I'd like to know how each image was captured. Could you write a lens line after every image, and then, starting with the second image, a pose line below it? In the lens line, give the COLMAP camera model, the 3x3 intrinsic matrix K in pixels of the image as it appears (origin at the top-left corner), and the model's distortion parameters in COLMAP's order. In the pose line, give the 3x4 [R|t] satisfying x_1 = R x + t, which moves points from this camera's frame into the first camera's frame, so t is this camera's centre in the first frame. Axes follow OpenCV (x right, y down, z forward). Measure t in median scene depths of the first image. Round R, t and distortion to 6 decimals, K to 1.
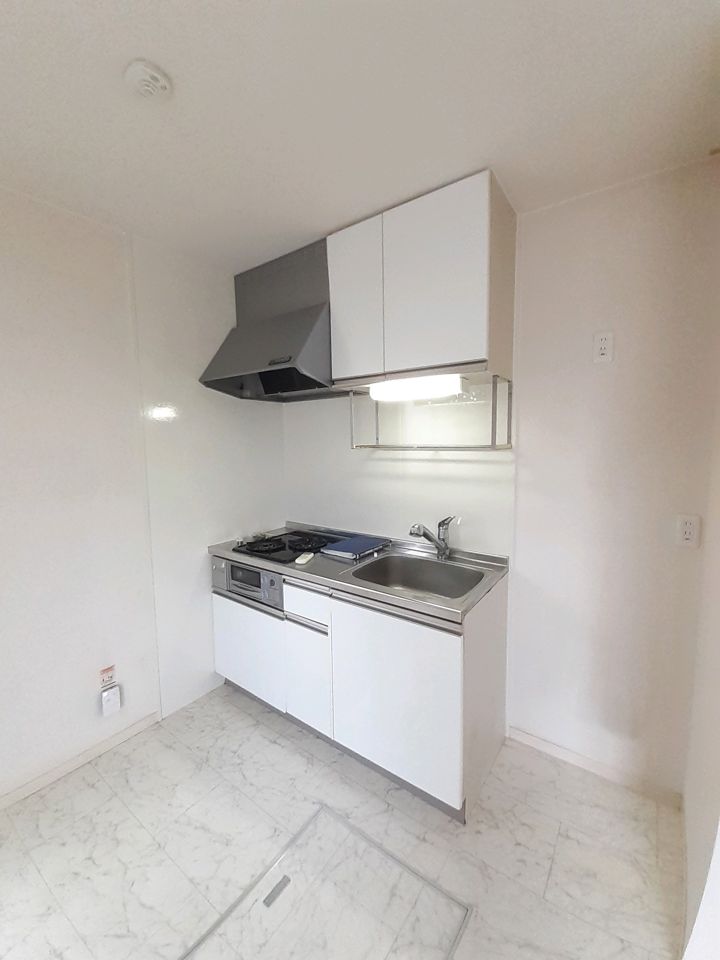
lens RADIAL K [[380.1, 0, 360.0], [0, 380.1, 480.0], [0, 0, 1]] dist [-0.015008, -0.000265]
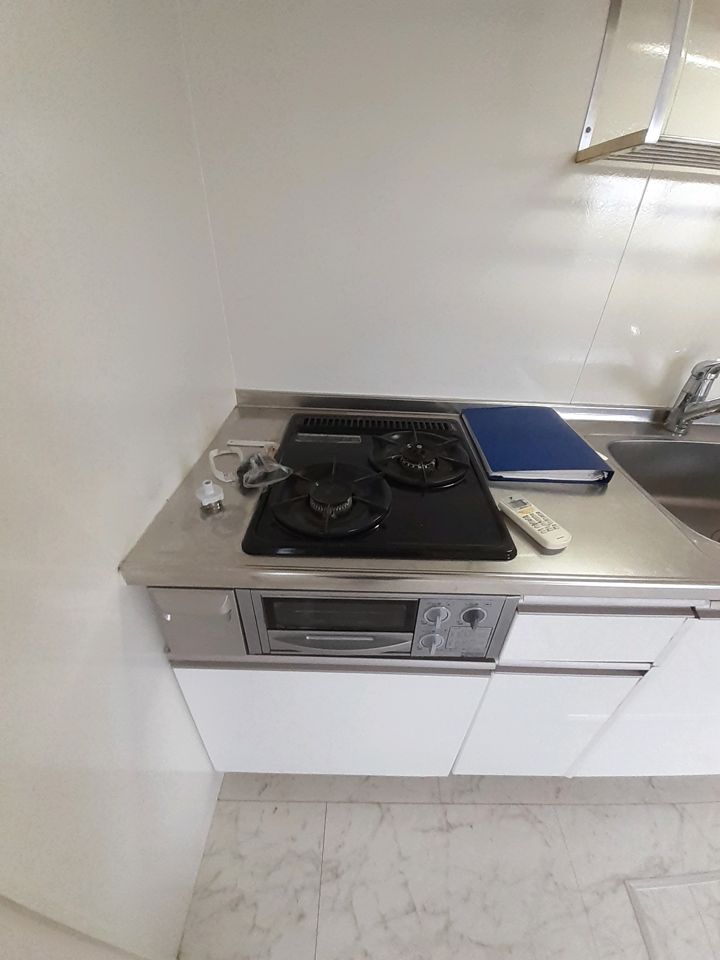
lens RADIAL K [[390.9, 0, 364.1], [0, 390.9, 482.9], [0, 0, 1]] dist [-0.014787, -0.000009]
pose [[0.790767, -0.297893, 0.534741, -0.465420], [-0.011895, 0.865948, 0.499992, -0.004810], [-0.612002, -0.401738, 0.681220, 0.885905]]
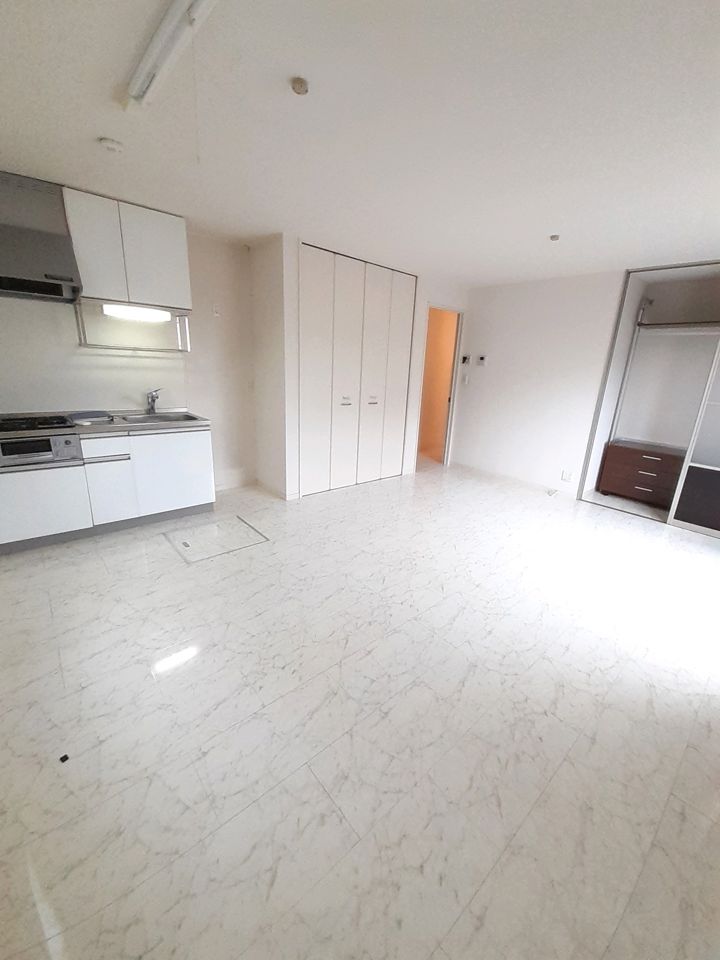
lens RADIAL K [[390.9, 0, 364.1], [0, 390.9, 482.9], [0, 0, 1]] dist [-0.014787, -0.000009]
pose [[0.247604, -0.262033, 0.932755, -1.364200], [0.033308, 0.964466, 0.262100, 0.073414], [-0.968289, -0.033828, 0.247533, -0.441632]]
